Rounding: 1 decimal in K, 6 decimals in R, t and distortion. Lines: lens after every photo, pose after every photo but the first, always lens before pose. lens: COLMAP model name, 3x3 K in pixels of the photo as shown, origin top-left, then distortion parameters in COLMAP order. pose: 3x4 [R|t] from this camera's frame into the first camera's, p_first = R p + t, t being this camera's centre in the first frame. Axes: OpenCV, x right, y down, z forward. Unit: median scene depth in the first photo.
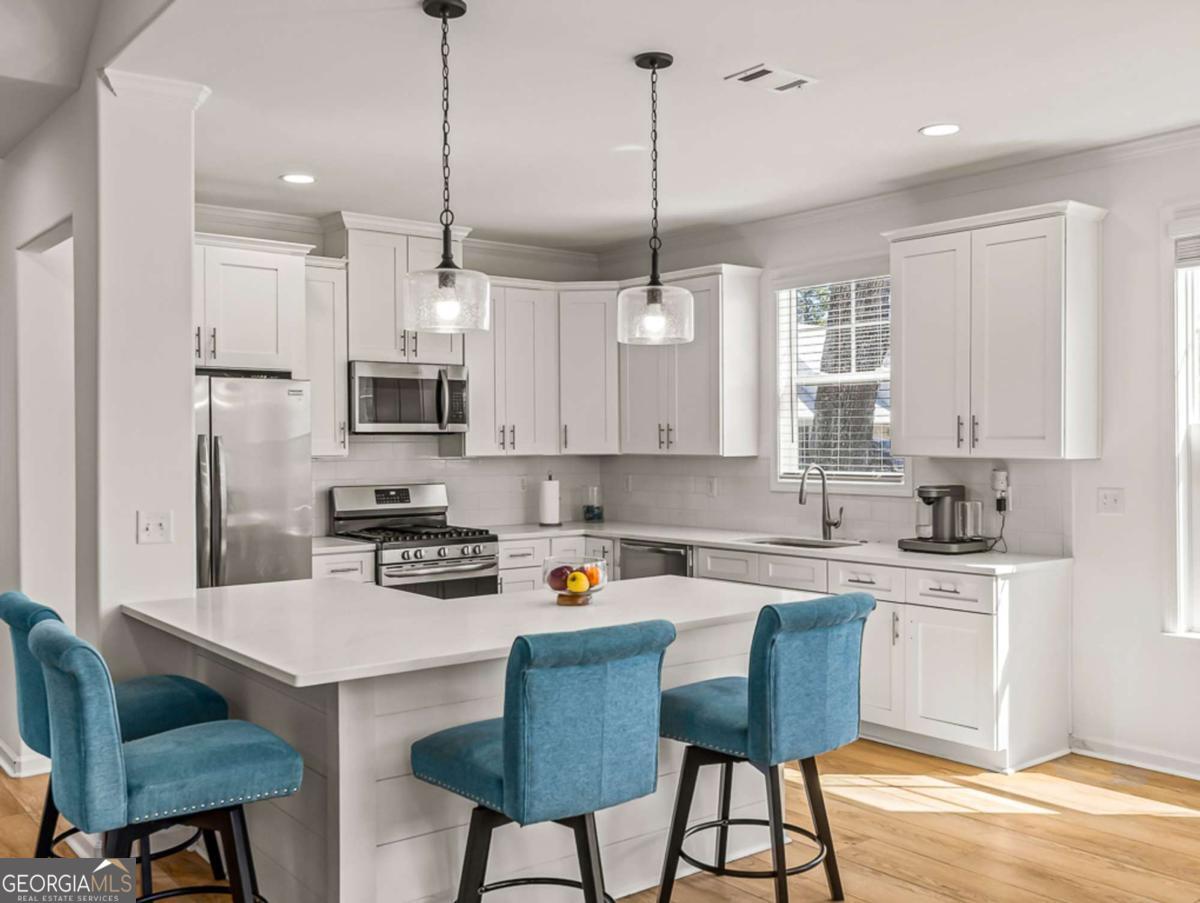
lens RADIAL K [[1102.3, 0, 600.0], [0, 1102.3, 451.5], [0, 0, 1]] dist [-0.000514, 0.000542]
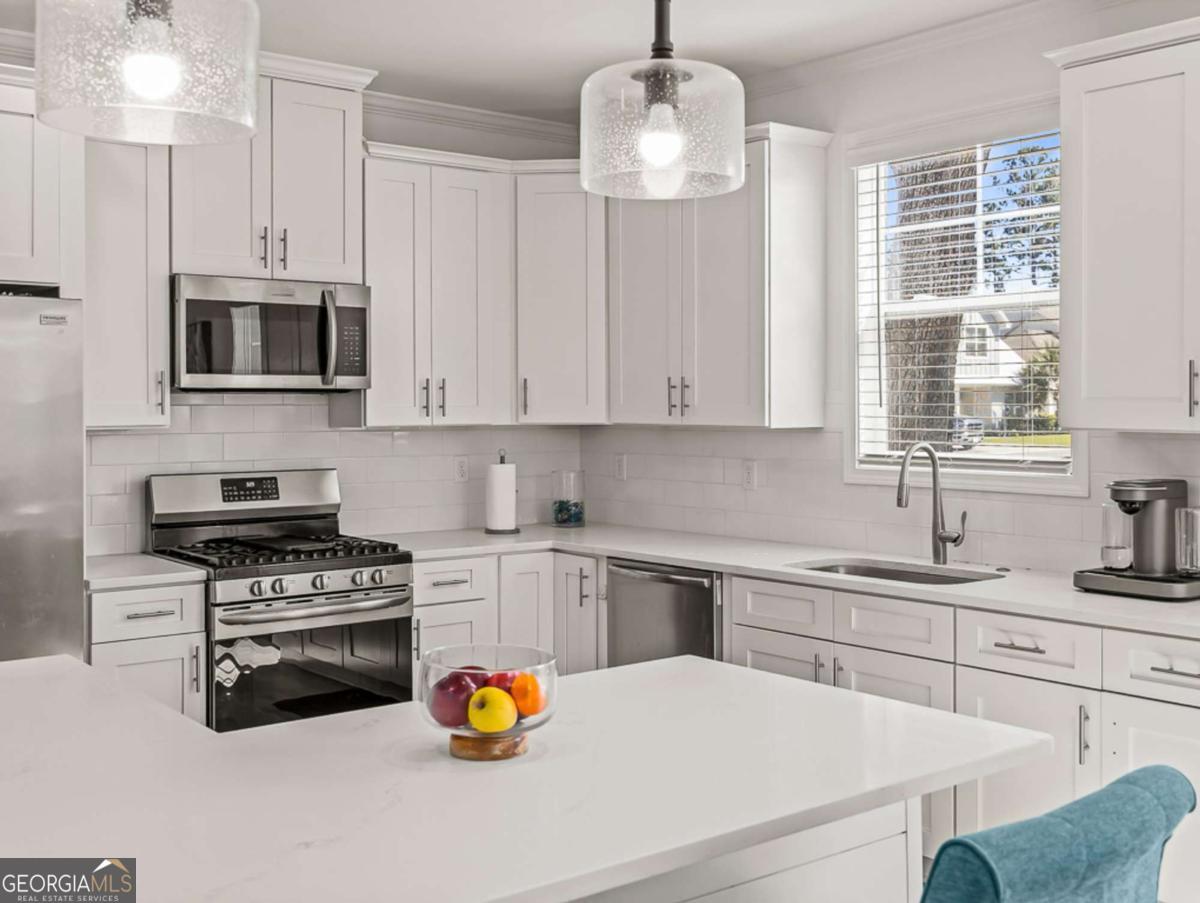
lens RADIAL K [[1286.3, 0, 600.7], [0, 1286.3, 417.9], [0, 0, 1]] dist [-0.001743, 0.002517]
pose [[0.999996, 0.002282, 0.001871, 0.014369], [-0.002284, 0.999997, 0.000990, -0.002201], [-0.001868, -0.000995, 0.999998, 0.282135]]
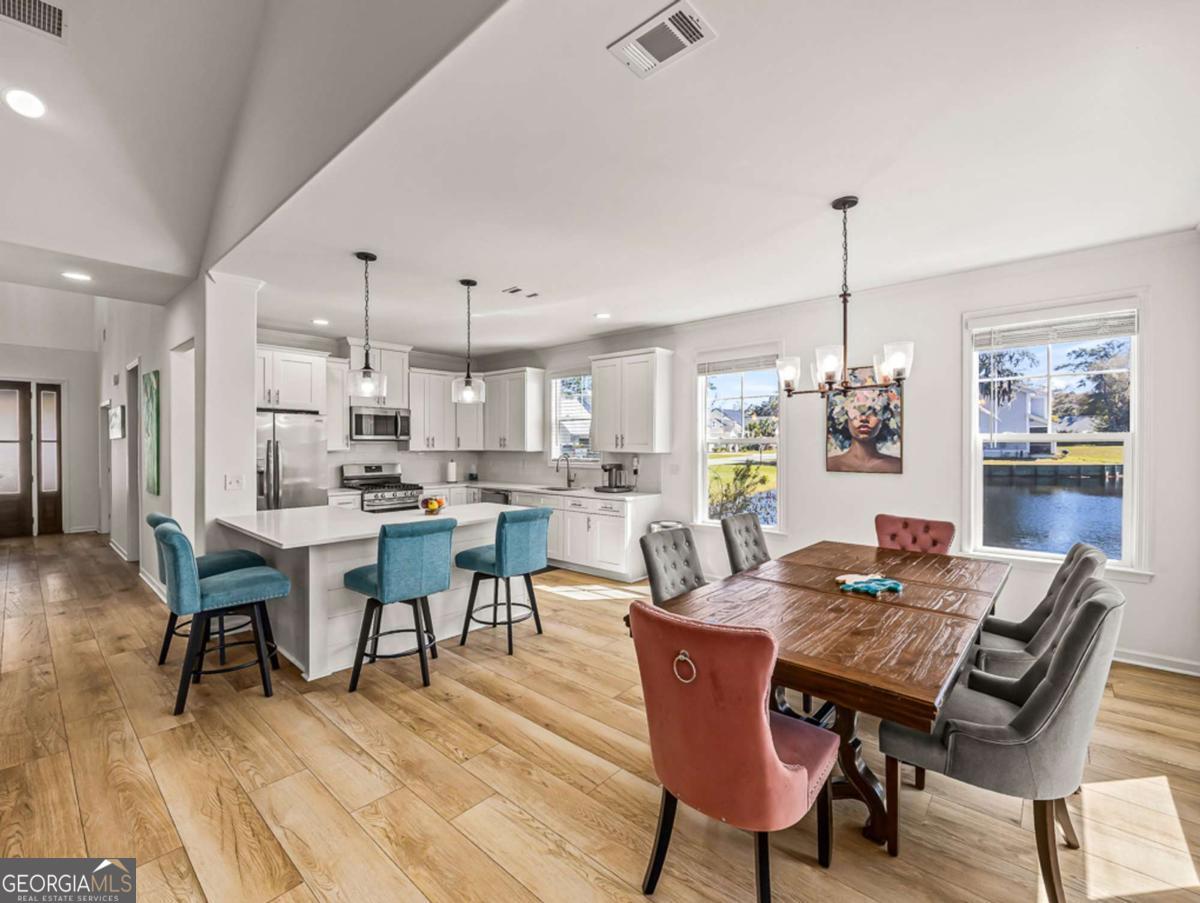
lens RADIAL K [[516.2, 0, 601.0], [0, 516.2, 449.4], [0, 0, 1]] dist [0.001151, 0.000073]
pose [[0.985185, 0.004827, 0.171427, 0.085843], [-0.004736, 0.999988, -0.000943, 0.000508], [-0.171429, 0.000117, 0.985196, -0.082183]]
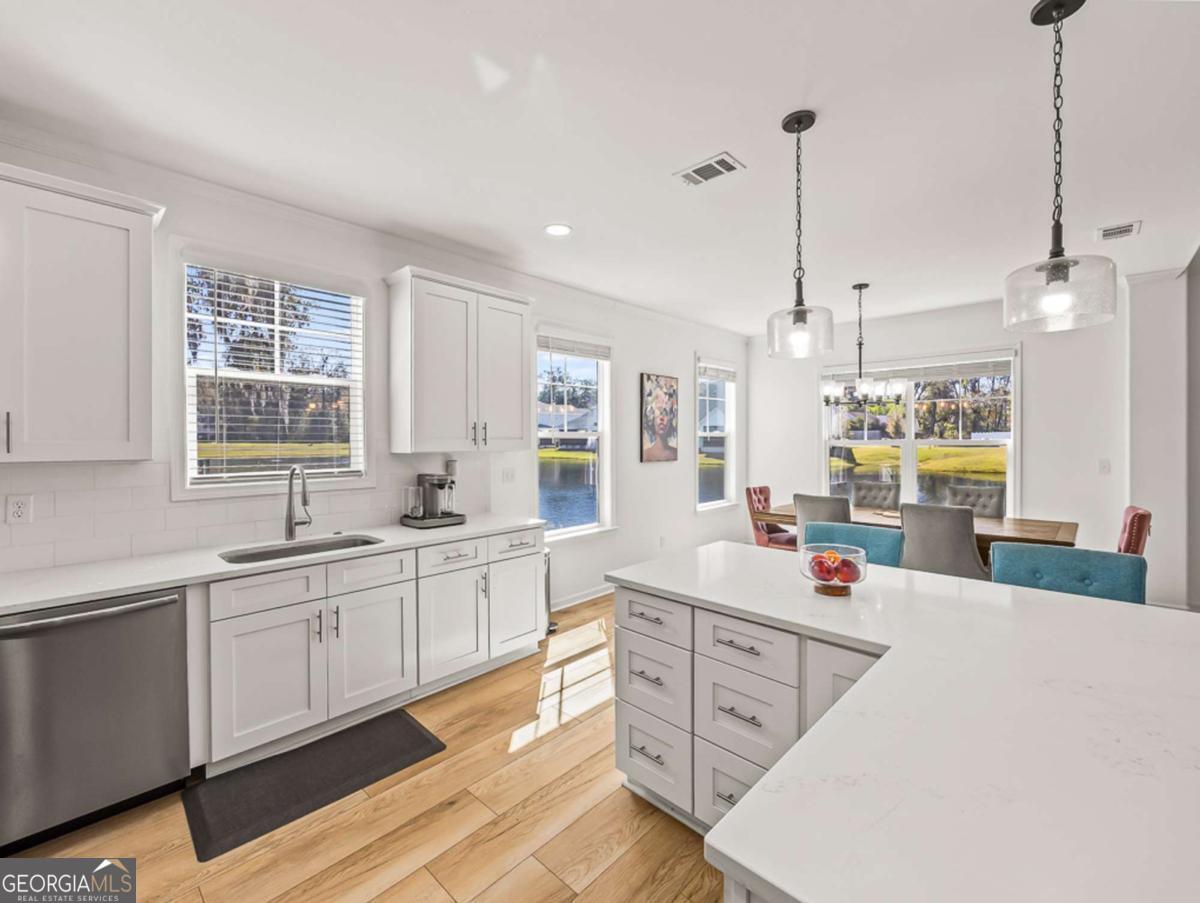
lens RADIAL K [[504.8, 0, 593.0], [0, 504.8, 450.5], [0, 0, 1]] dist [-0.004437, -0.000173]
pose [[-0.118701, -0.014575, 0.992823, -0.276620], [0.014036, 0.999768, 0.016355, -0.004269], [-0.992831, 0.015876, -0.118469, 0.789015]]
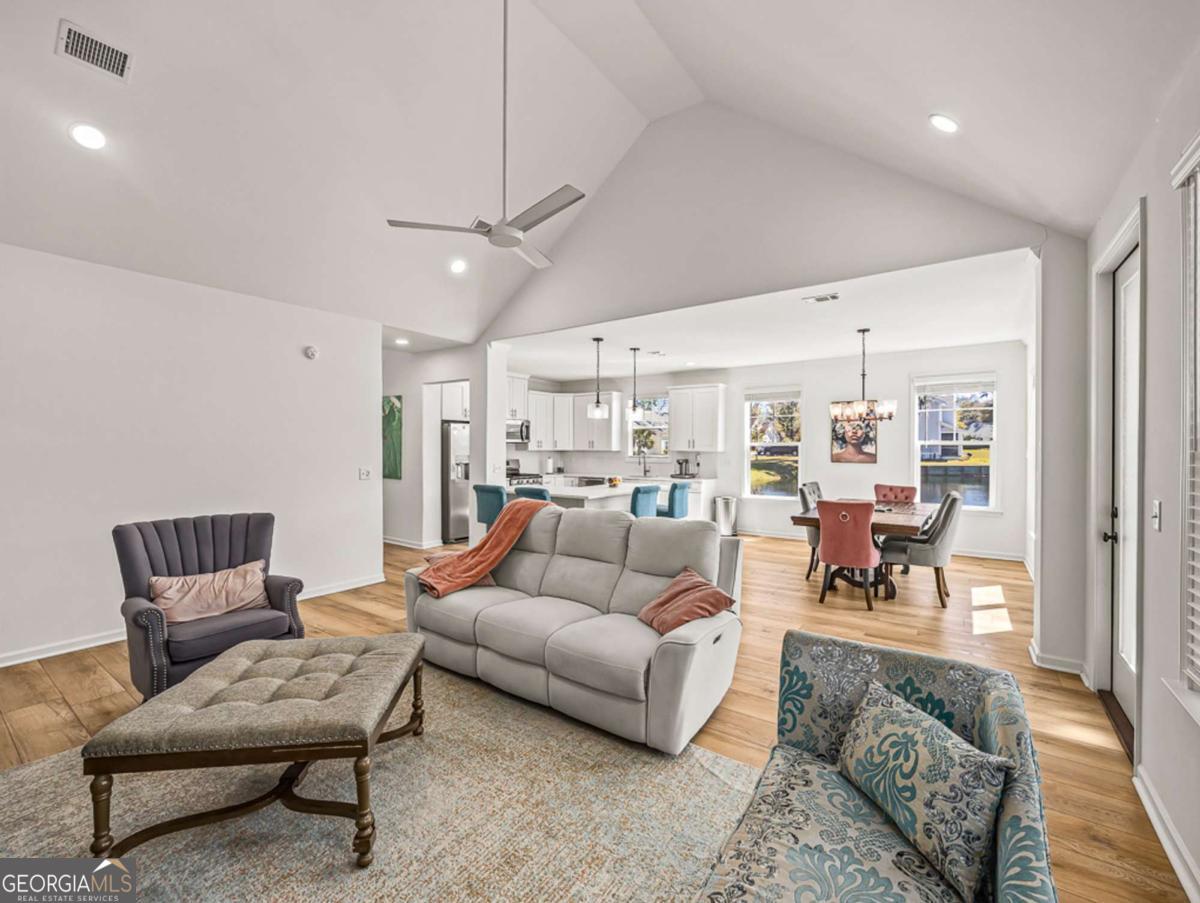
lens RADIAL K [[504.8, 0, 593.0], [0, 504.8, 450.5], [0, 0, 1]] dist [-0.004437, -0.000173]
pose [[0.966179, 0.007736, 0.257756, -0.344487], [-0.007026, 0.999969, -0.003675, 0.009938], [-0.257776, 0.001740, 0.966203, -0.439271]]
